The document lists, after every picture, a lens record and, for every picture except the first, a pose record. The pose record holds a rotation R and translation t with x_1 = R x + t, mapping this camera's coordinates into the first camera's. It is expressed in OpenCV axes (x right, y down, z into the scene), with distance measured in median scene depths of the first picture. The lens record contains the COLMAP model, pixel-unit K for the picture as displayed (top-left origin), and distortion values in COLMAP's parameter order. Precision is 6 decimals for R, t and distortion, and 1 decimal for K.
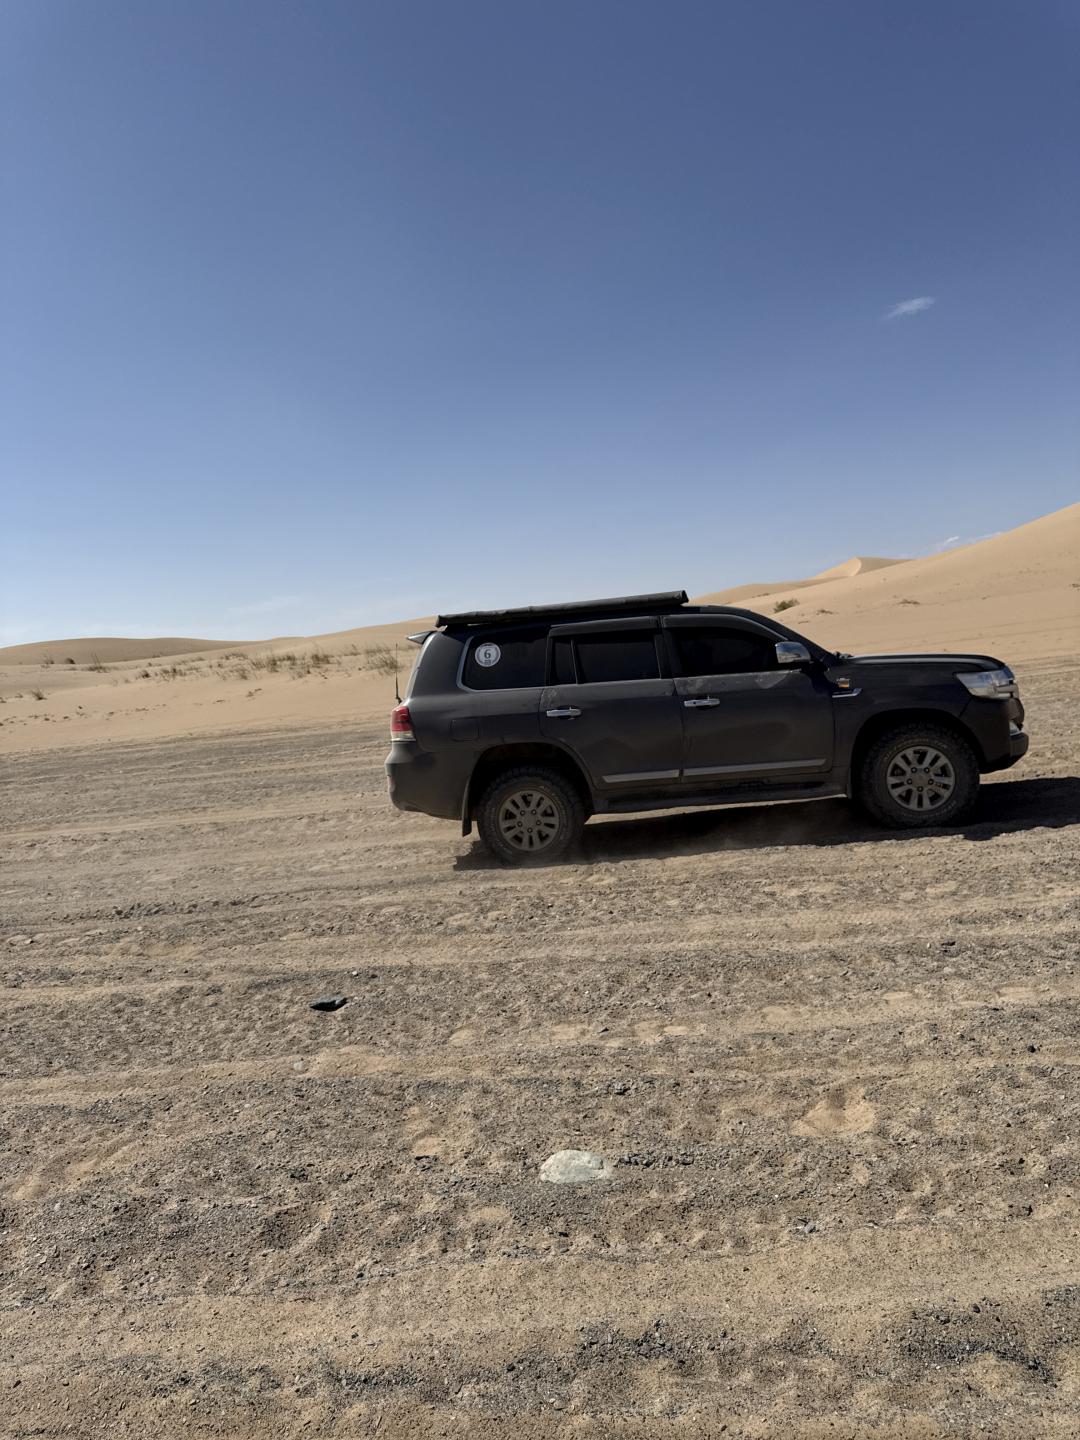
lens RADIAL K [[1065.9, 0, 560.2], [0, 1065.9, 741.6], [0, 0, 1]] dist [0.037568, -0.040785]
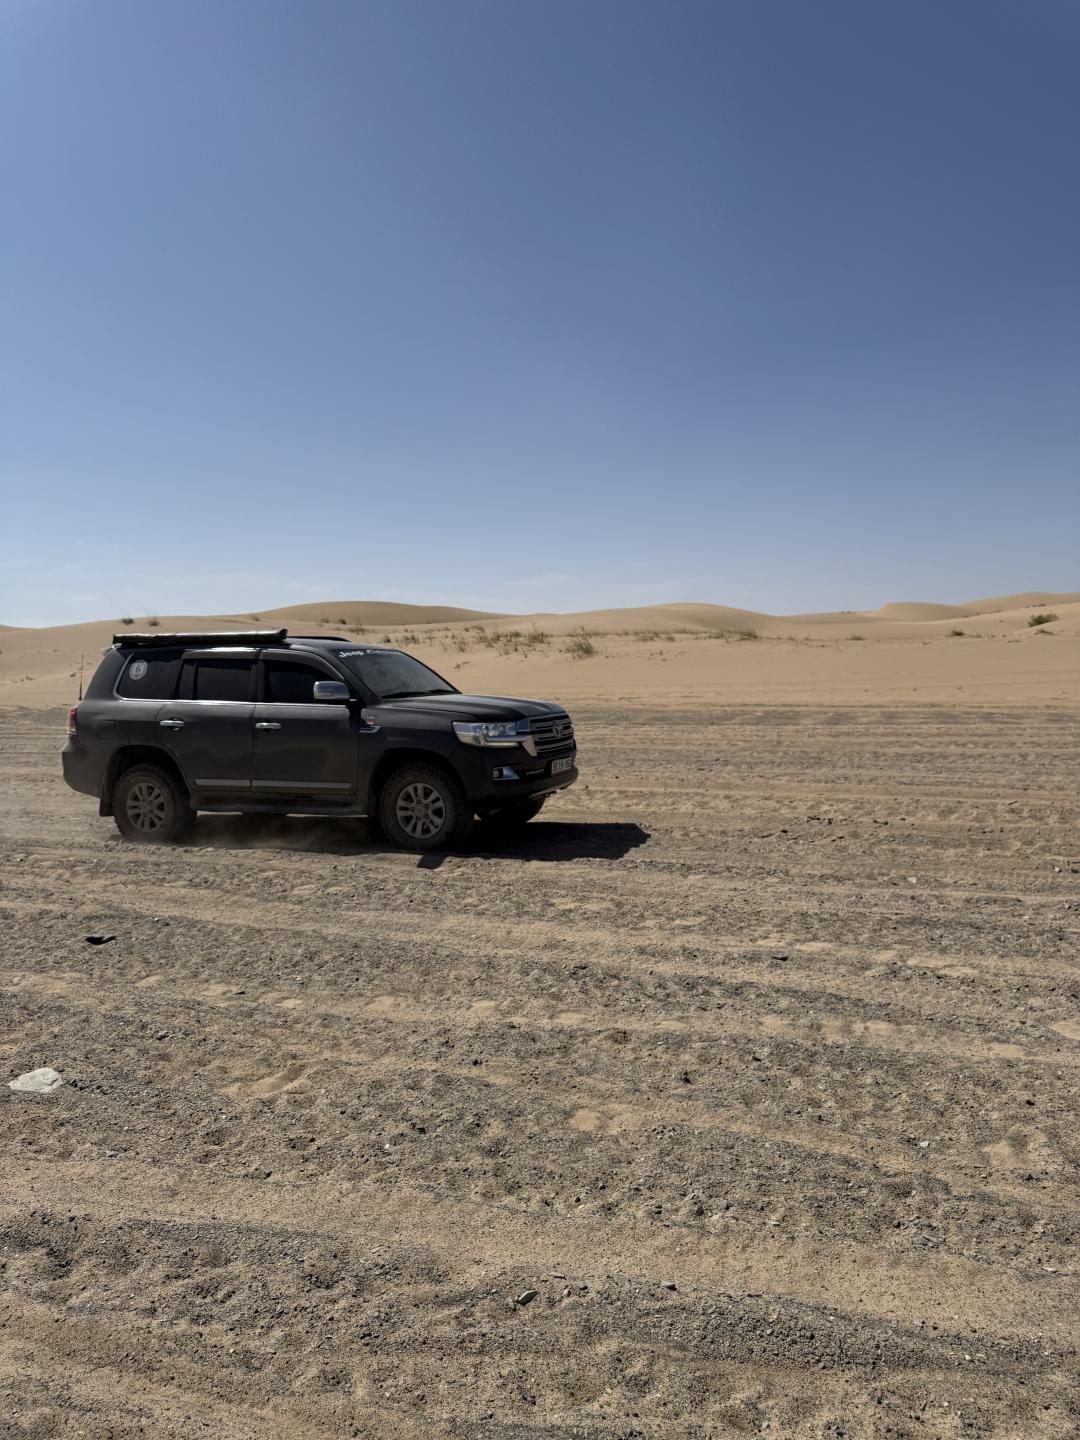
lens RADIAL K [[1065.9, 0, 530.2], [0, 1065.9, 711.1], [0, 0, 1]] dist [0.037568, -0.040785]
pose [[0.956048, 0.094111, -0.277698, 0.728342], [-0.097291, 0.995253, 0.002338, -0.082335], [0.276600, 0.024782, 0.960666, -0.062825]]
